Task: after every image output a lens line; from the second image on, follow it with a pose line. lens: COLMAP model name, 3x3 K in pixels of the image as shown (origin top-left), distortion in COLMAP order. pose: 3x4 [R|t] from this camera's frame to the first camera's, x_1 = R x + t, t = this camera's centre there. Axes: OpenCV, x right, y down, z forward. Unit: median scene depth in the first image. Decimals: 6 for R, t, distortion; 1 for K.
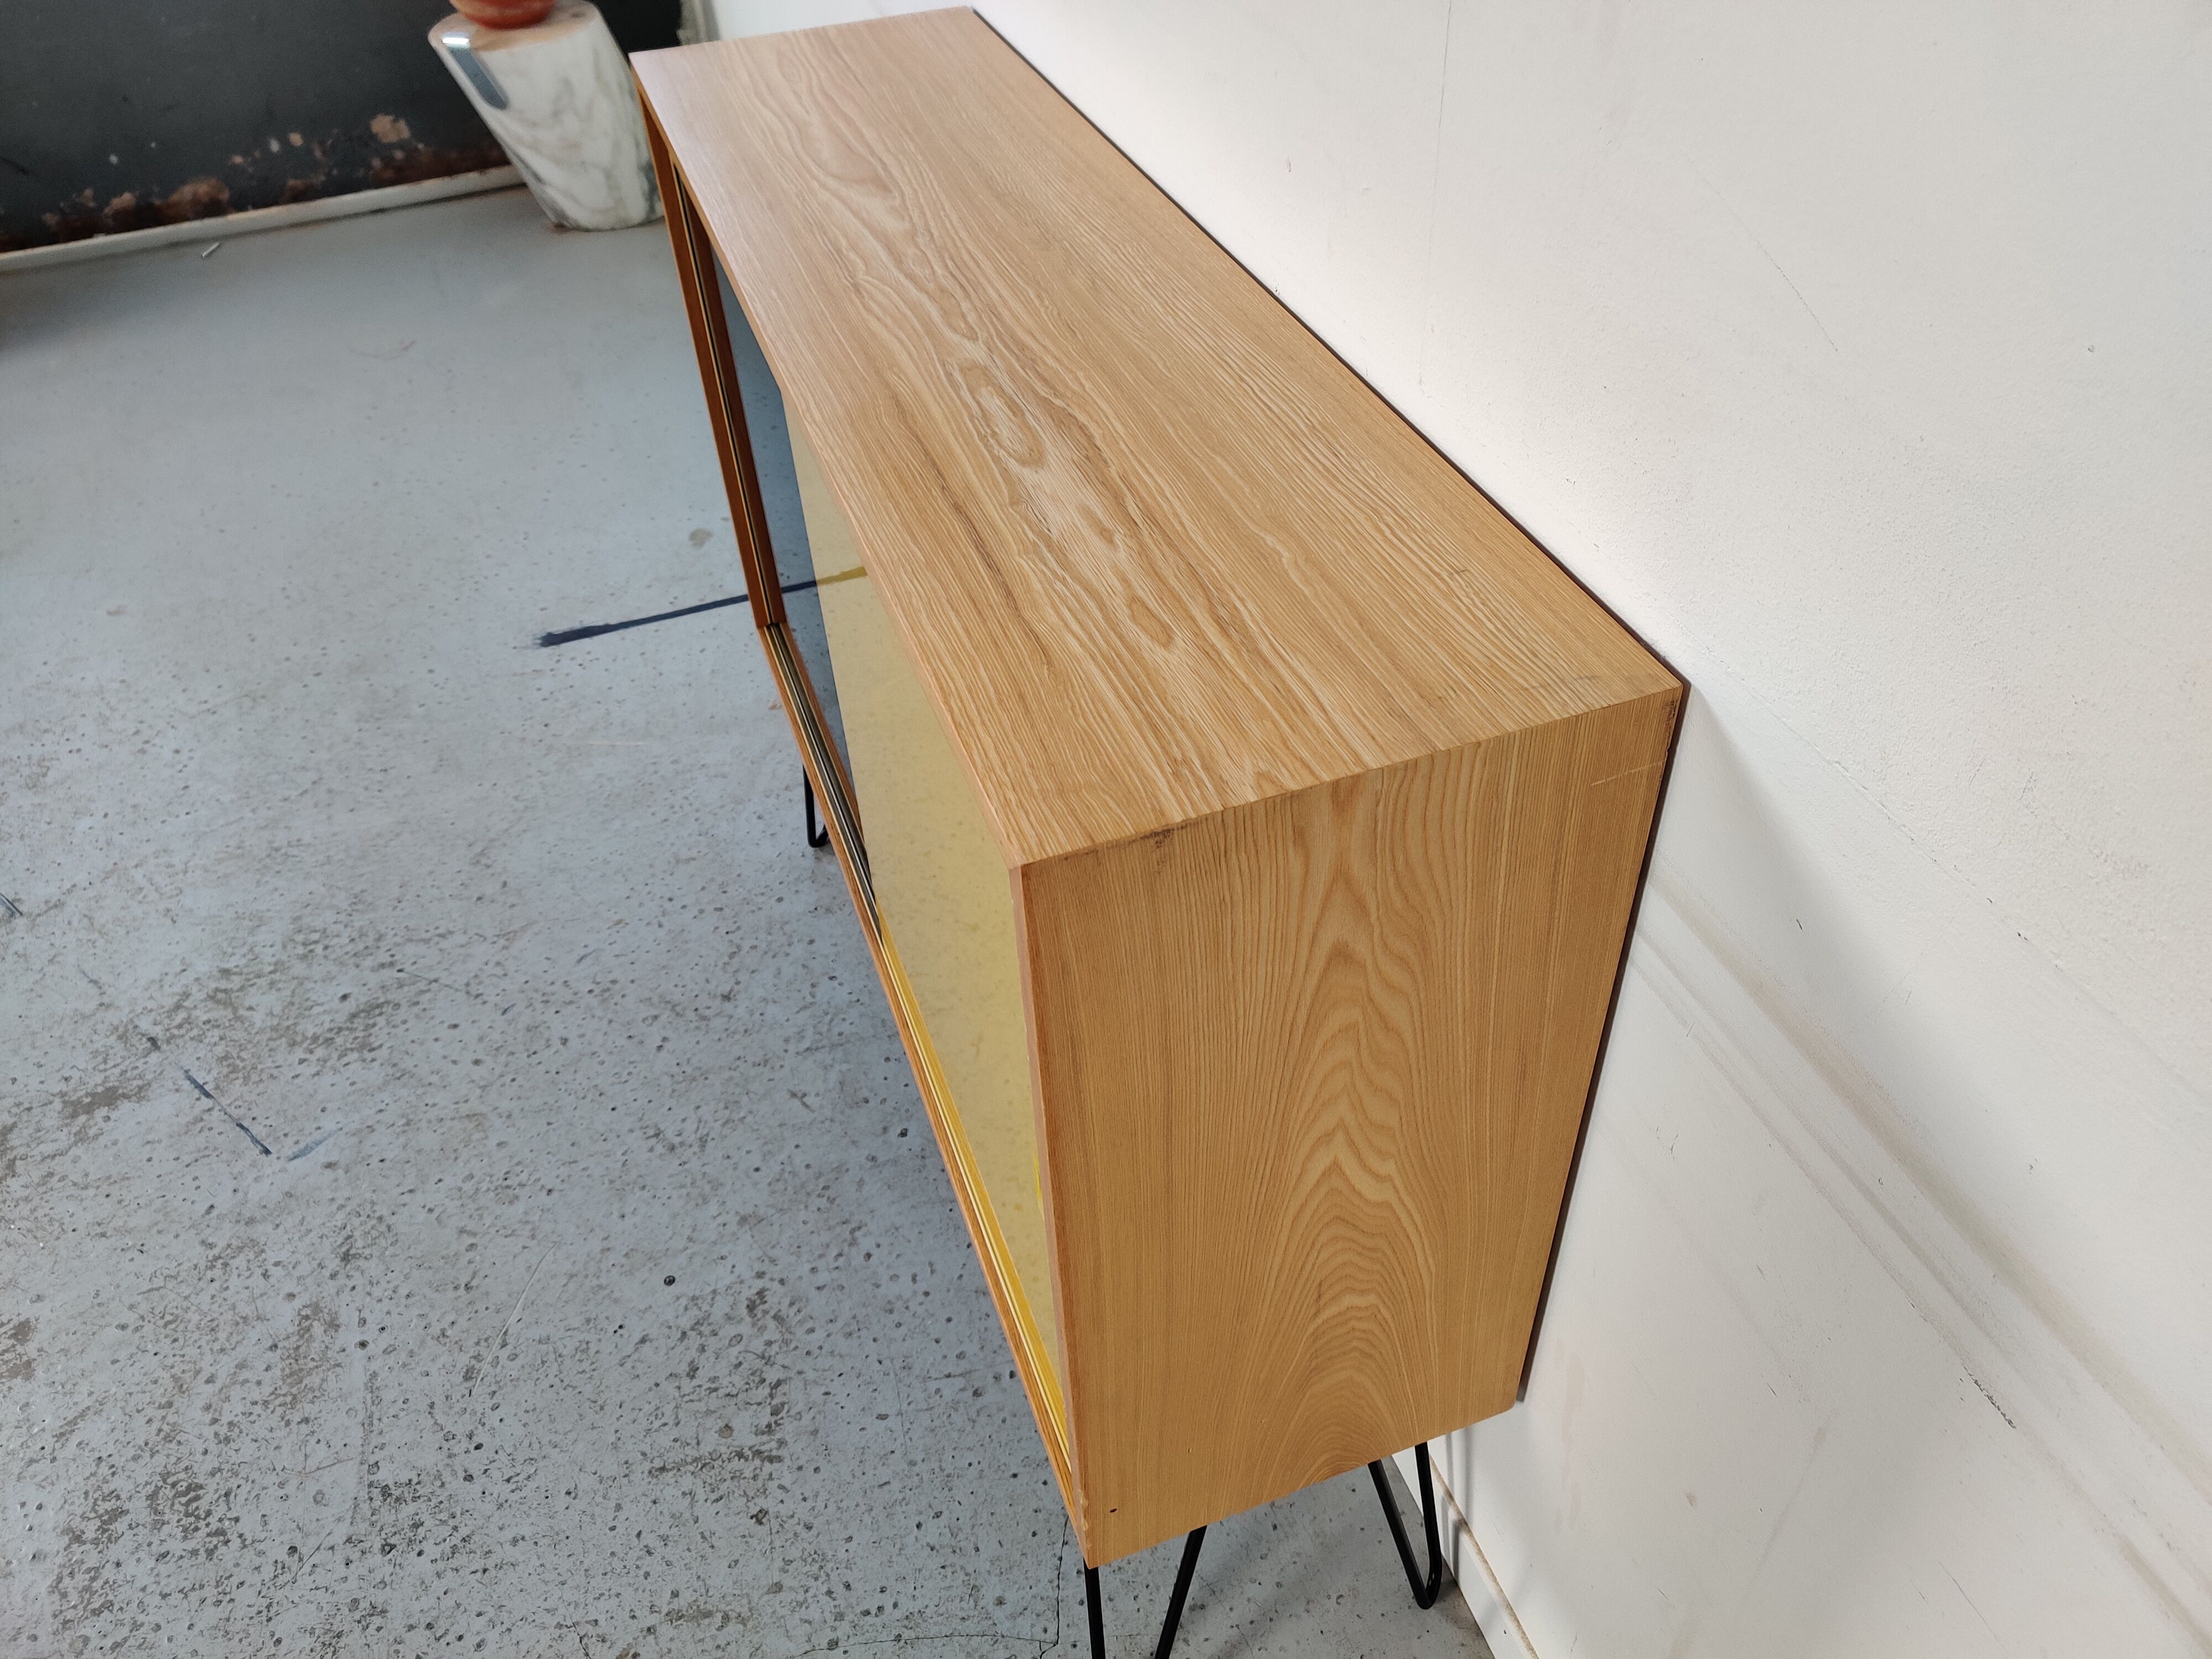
lens RADIAL K [[1709.6, 0, 1106.0], [0, 1709.6, 829.5], [0, 0, 1]] dist [-0.043187, 0.210770]
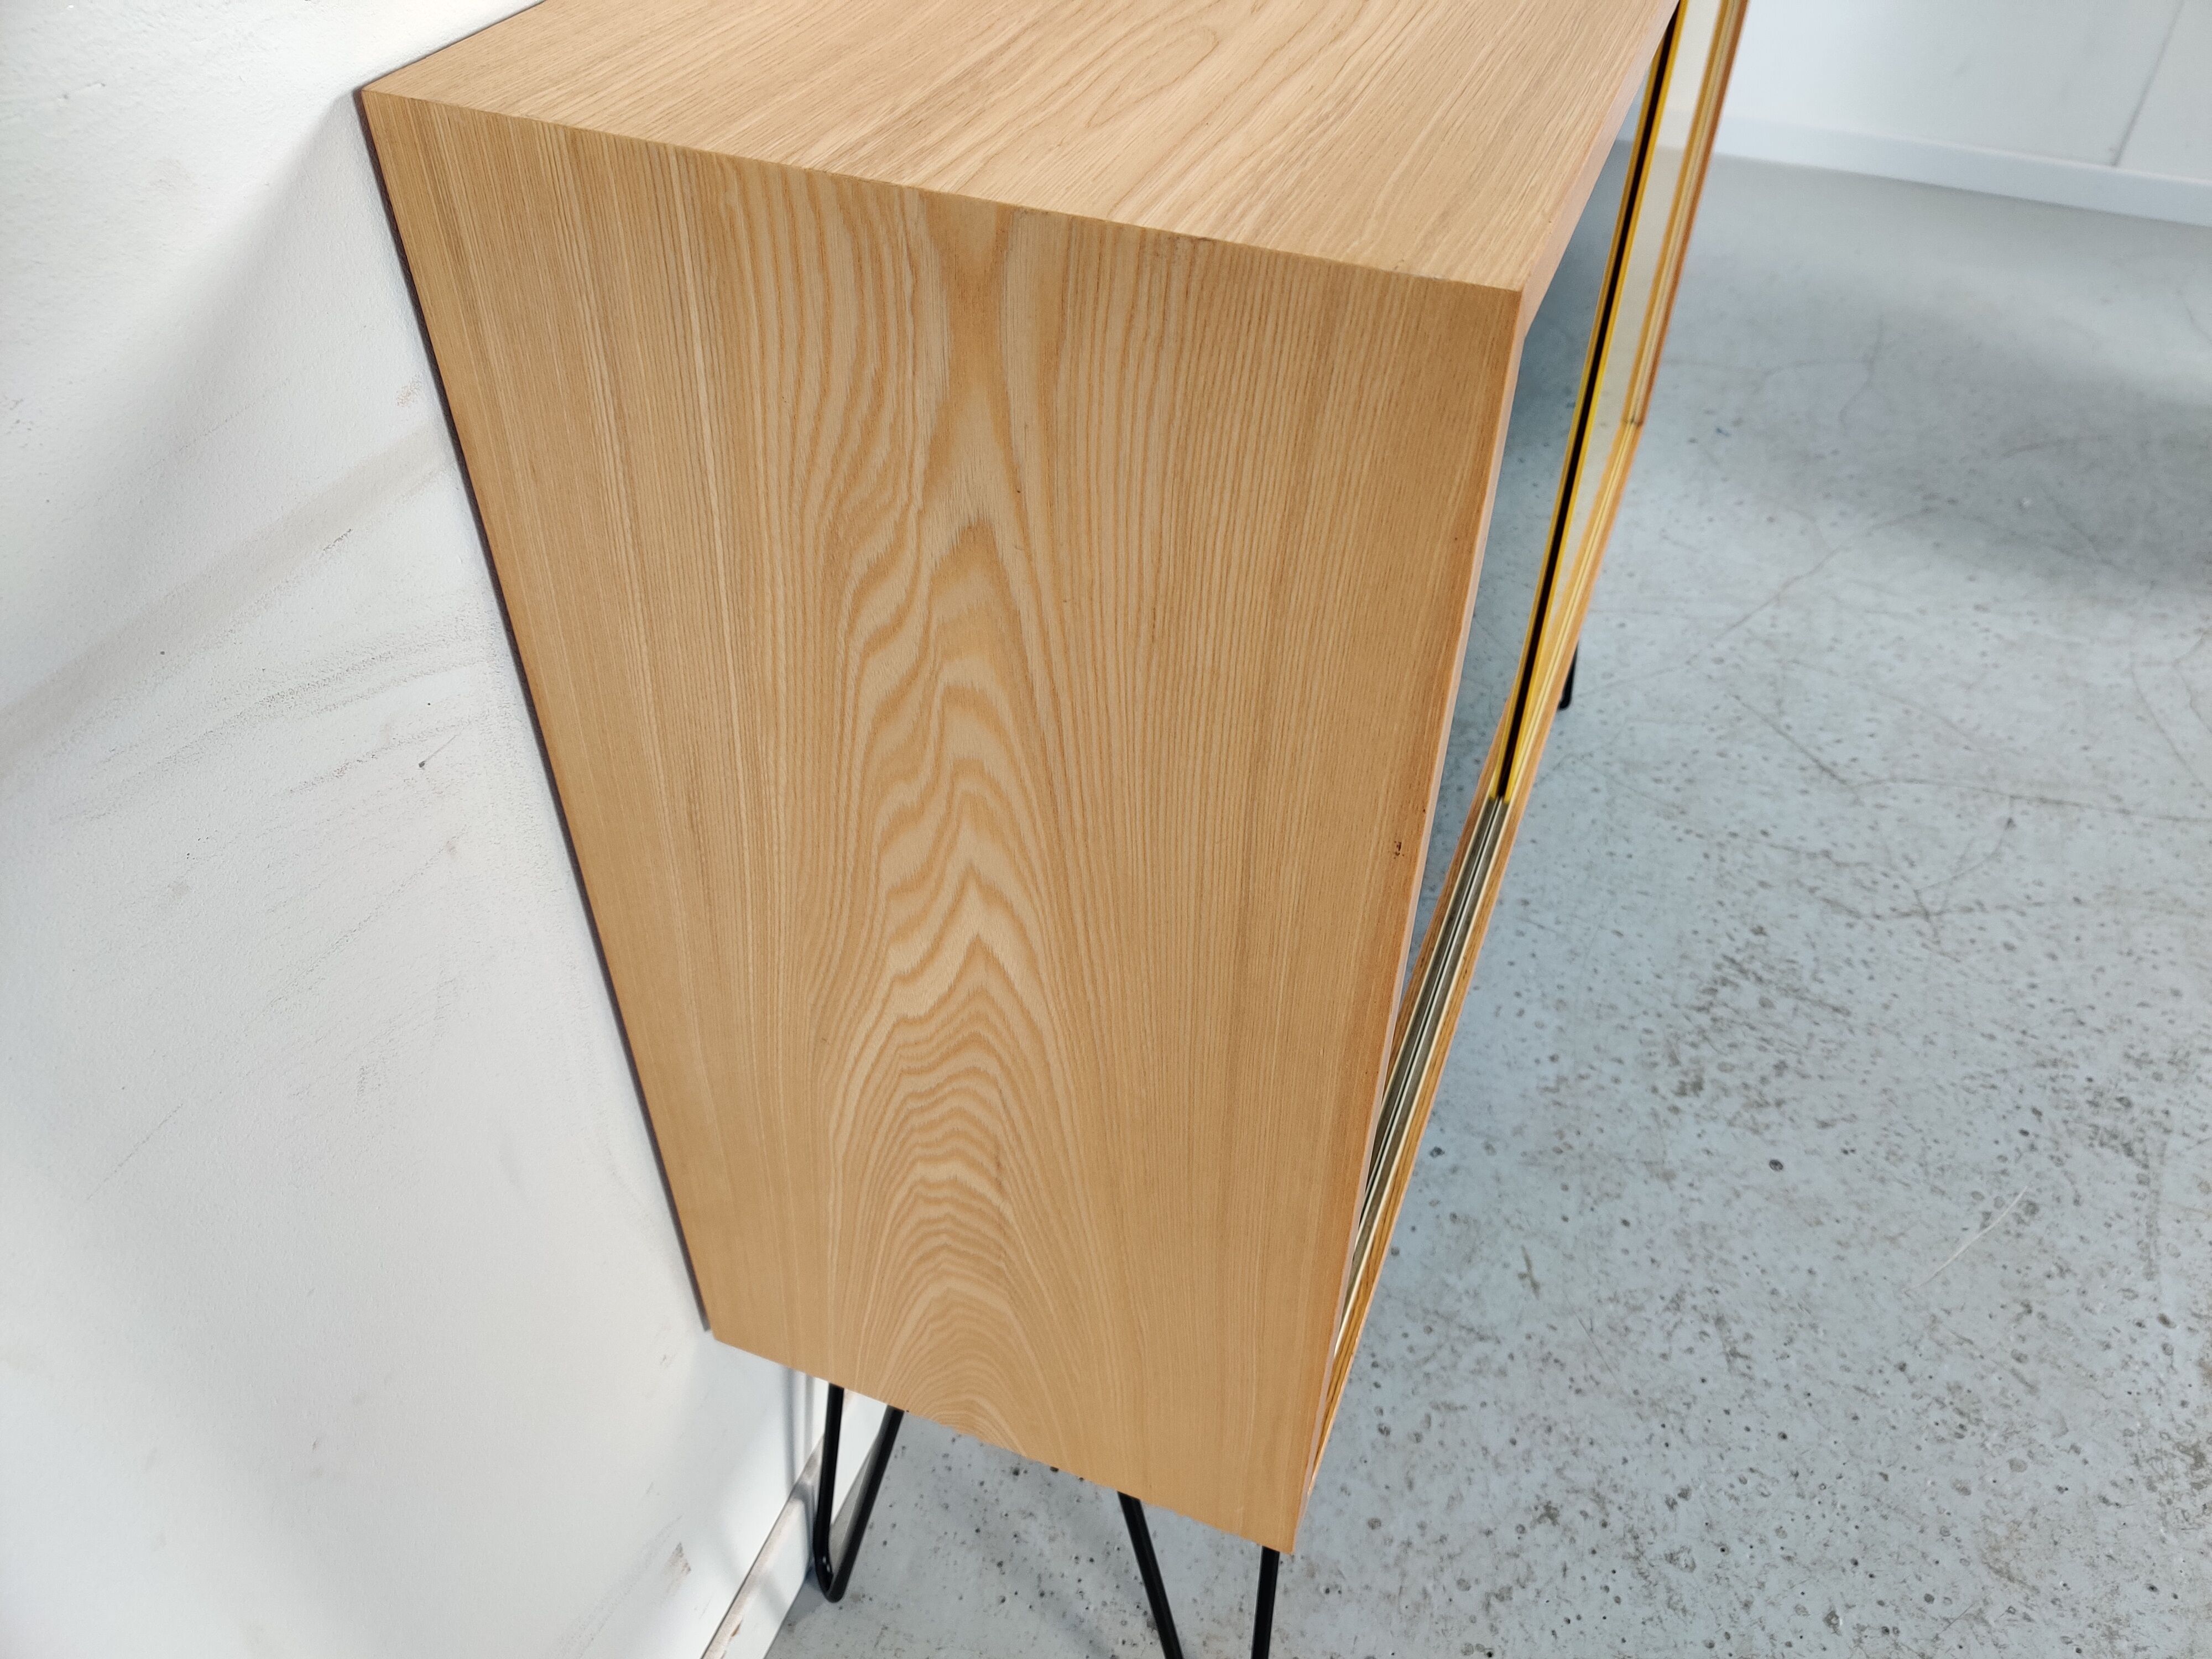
lens RADIAL K [[1685.2, 0, 1137.7], [0, 1685.2, 839.2], [0, 0, 1]] dist [0.000745, 0.055604]
pose [[-0.763893, -0.404979, 0.502453, -0.377447], [0.446135, 0.231169, 0.864595, -0.639834], [-0.466294, 0.884620, 0.004087, 1.029730]]
